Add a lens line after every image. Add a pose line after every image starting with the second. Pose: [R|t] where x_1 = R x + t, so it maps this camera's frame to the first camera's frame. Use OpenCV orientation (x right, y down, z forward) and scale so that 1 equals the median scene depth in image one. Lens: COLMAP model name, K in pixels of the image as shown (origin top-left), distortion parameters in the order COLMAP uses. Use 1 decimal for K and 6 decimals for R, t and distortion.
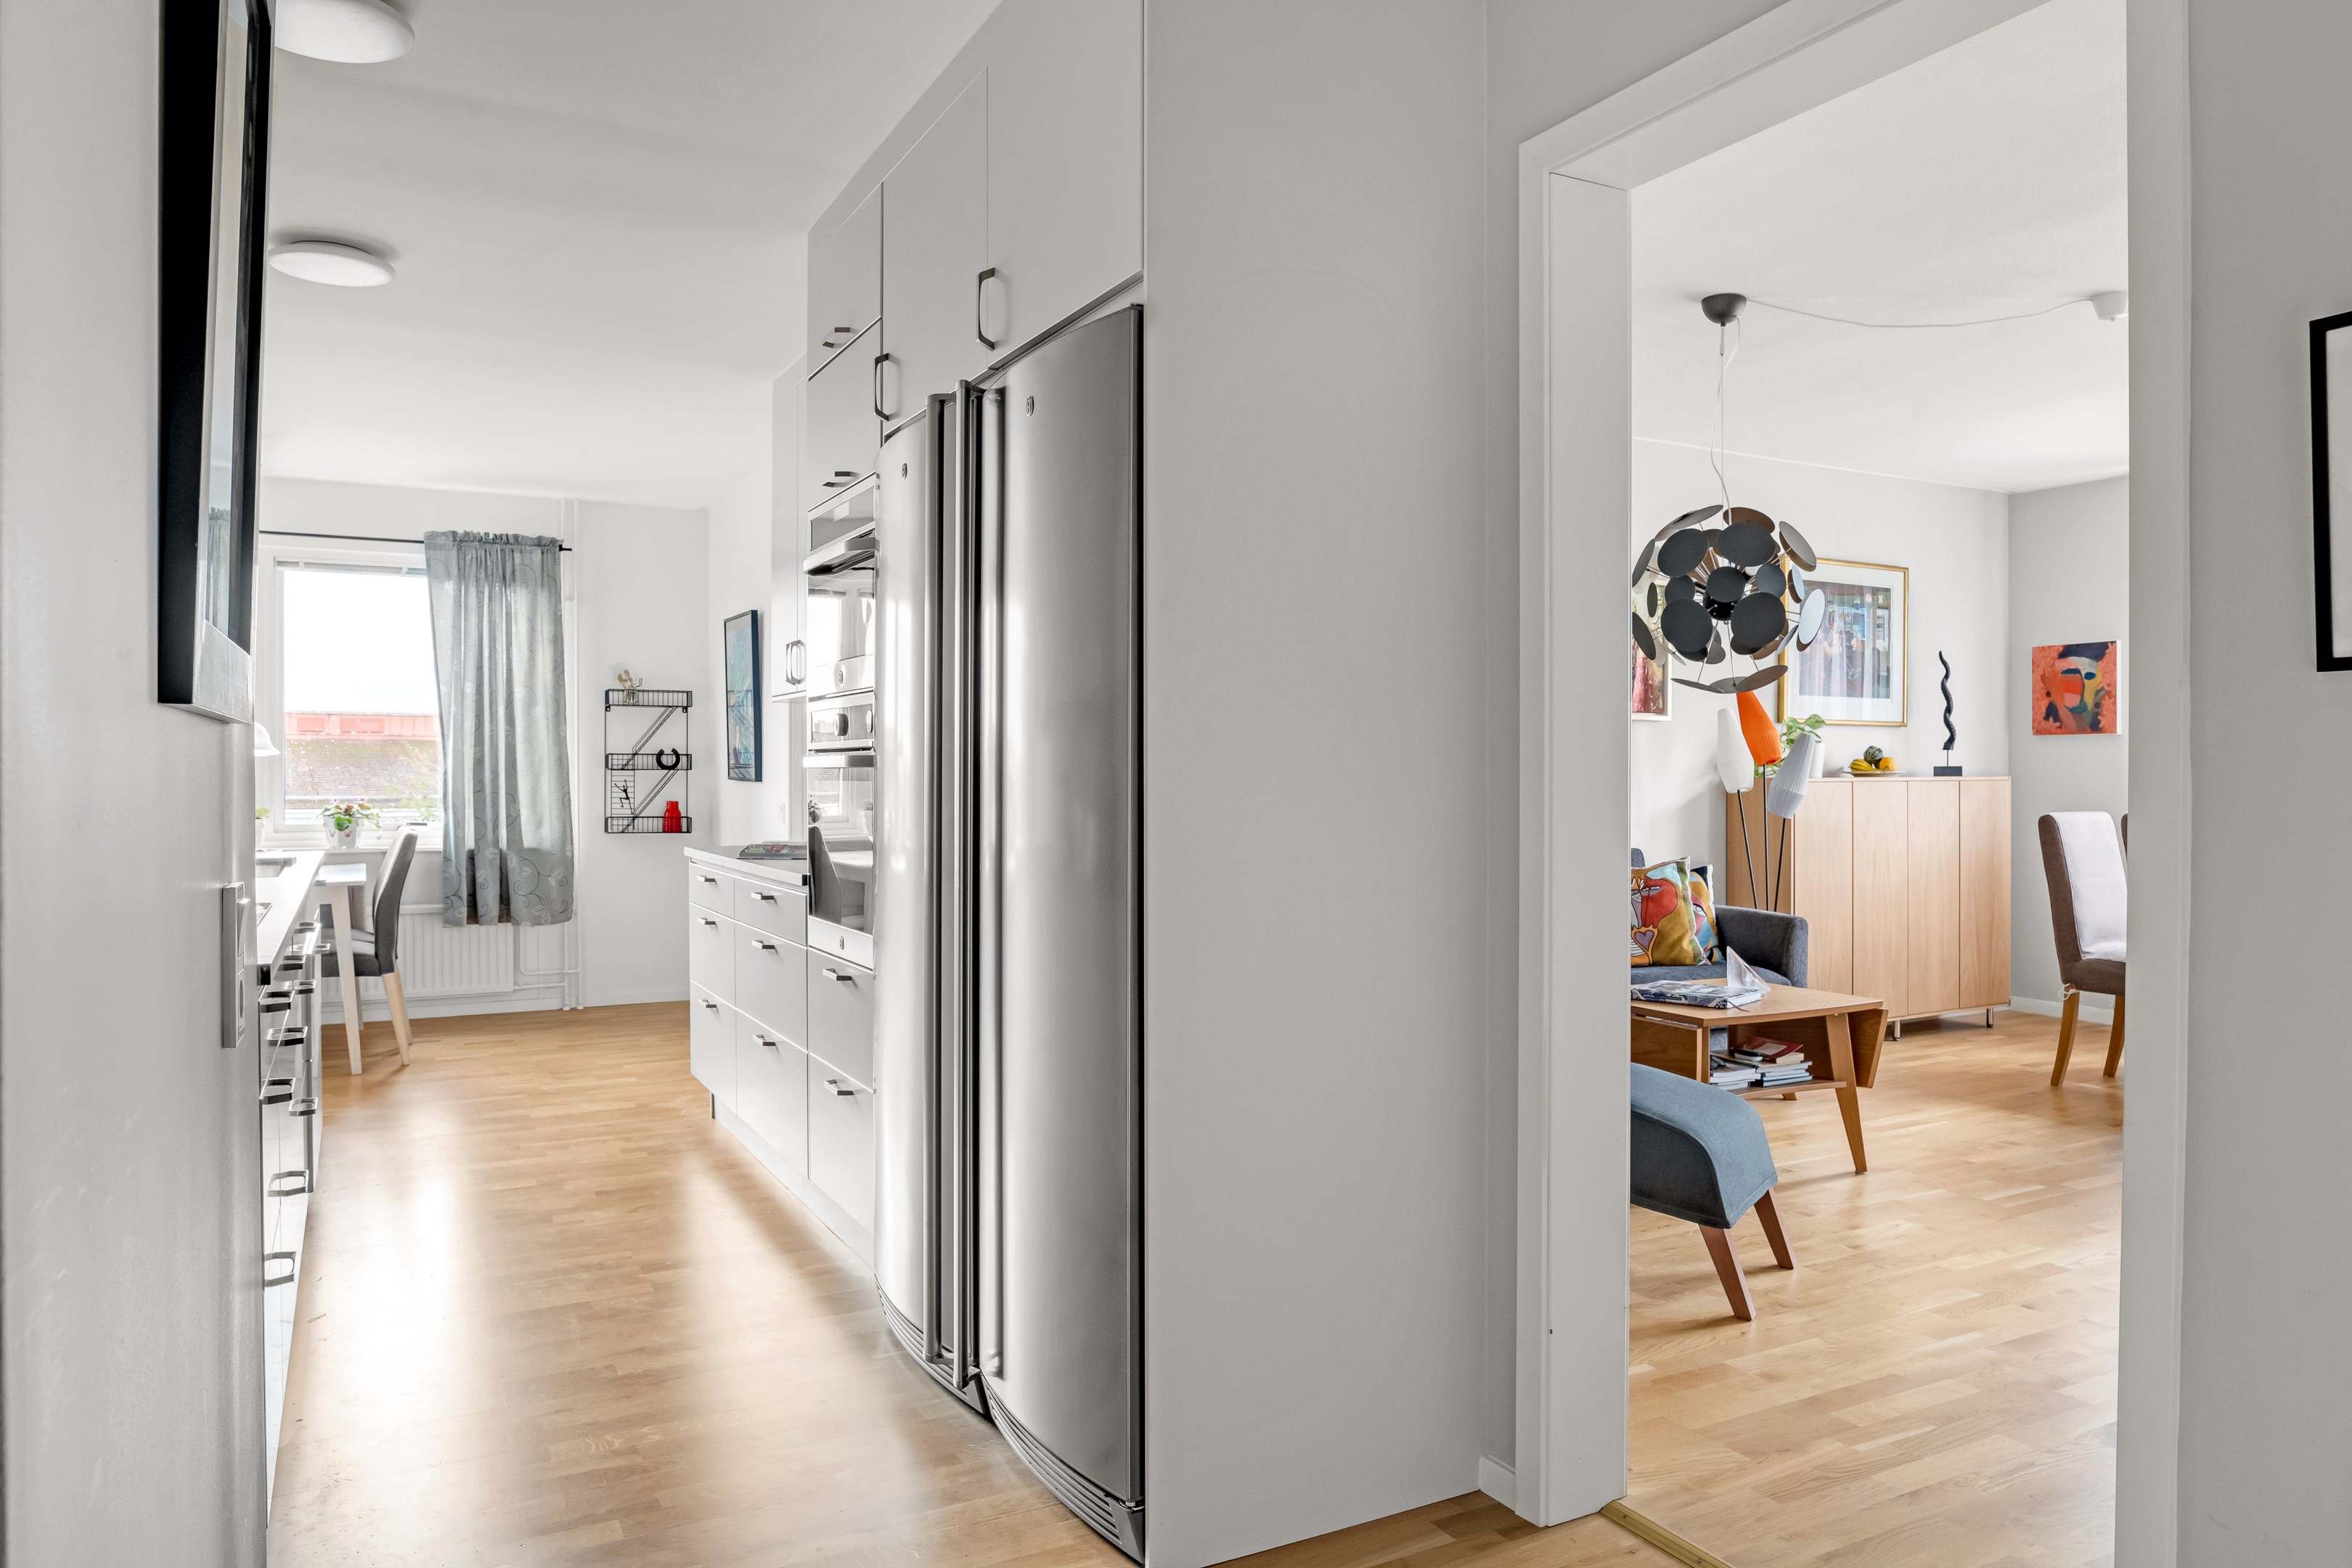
lens RADIAL K [[1547.5, 0, 1176.5], [0, 1547.5, 775.4], [0, 0, 1]] dist [-0.025686, -0.001489]
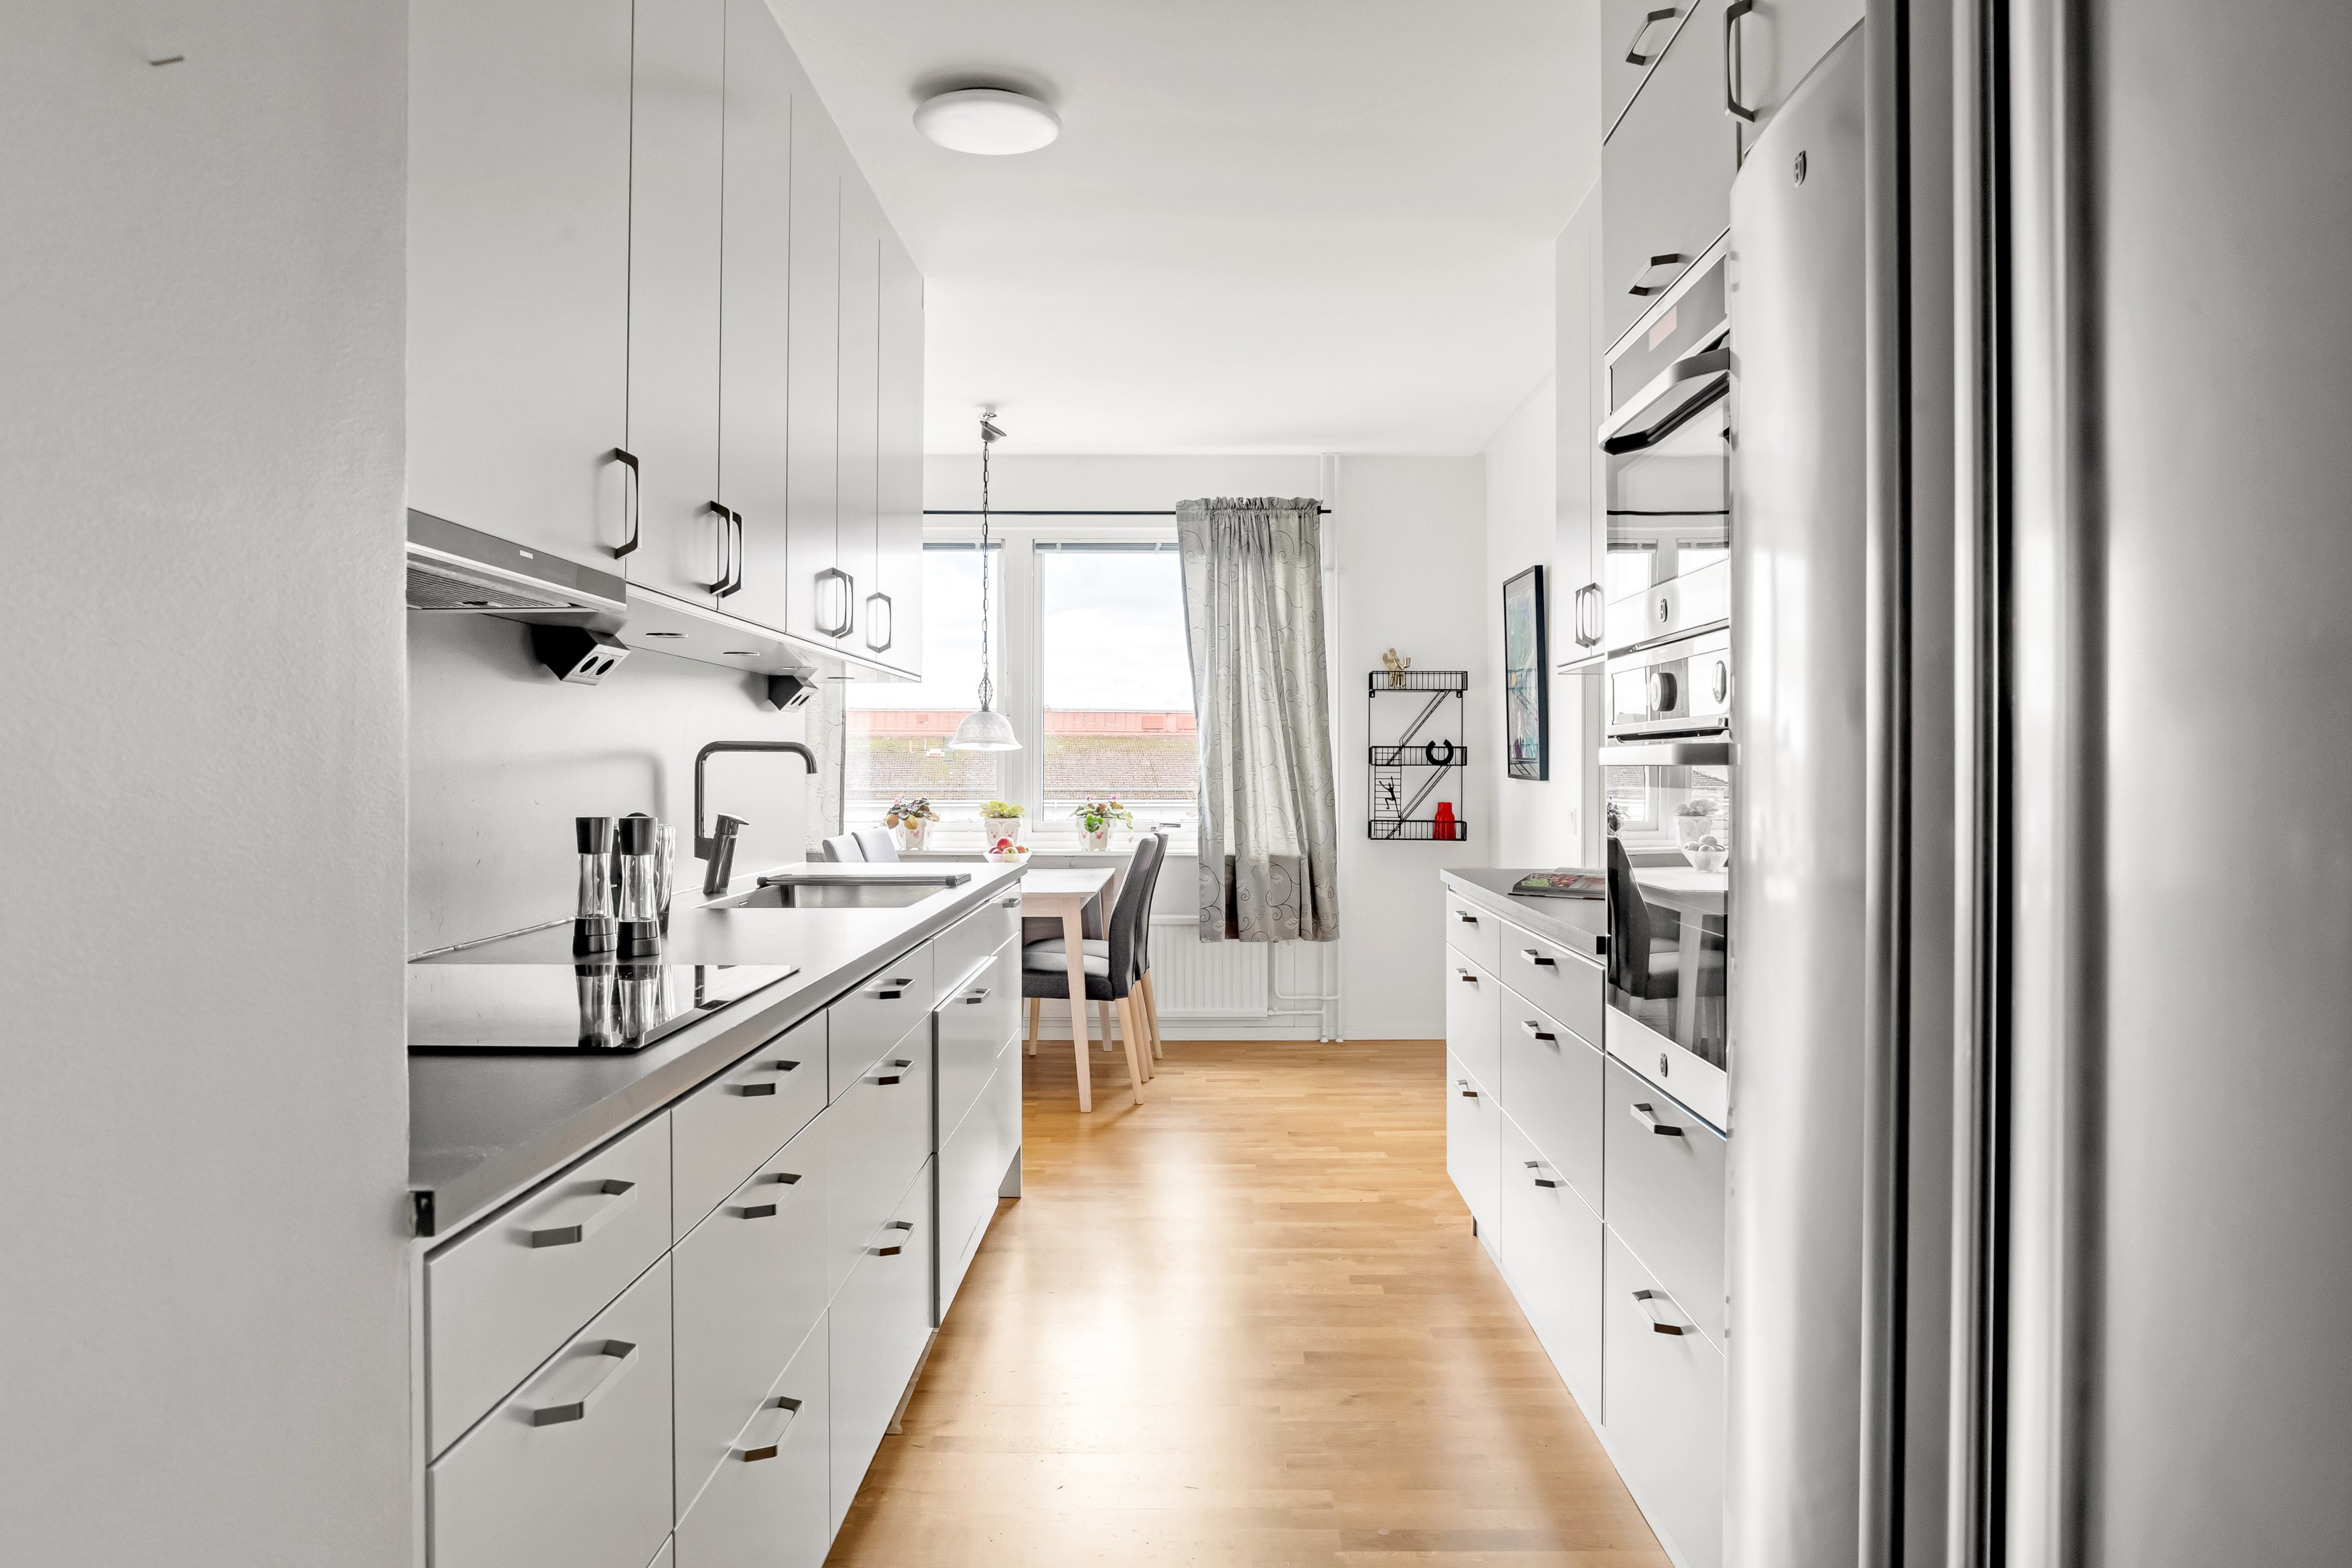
lens RADIAL K [[1547.5, 0, 1176.5], [0, 1547.5, 775.4], [0, 0, 1]] dist [-0.025686, -0.001489]
pose [[0.874871, 0.003725, -0.484341, -0.048378], [-0.001693, 0.999988, 0.004631, -0.001922], [0.484353, -0.003232, 0.874867, 0.202430]]
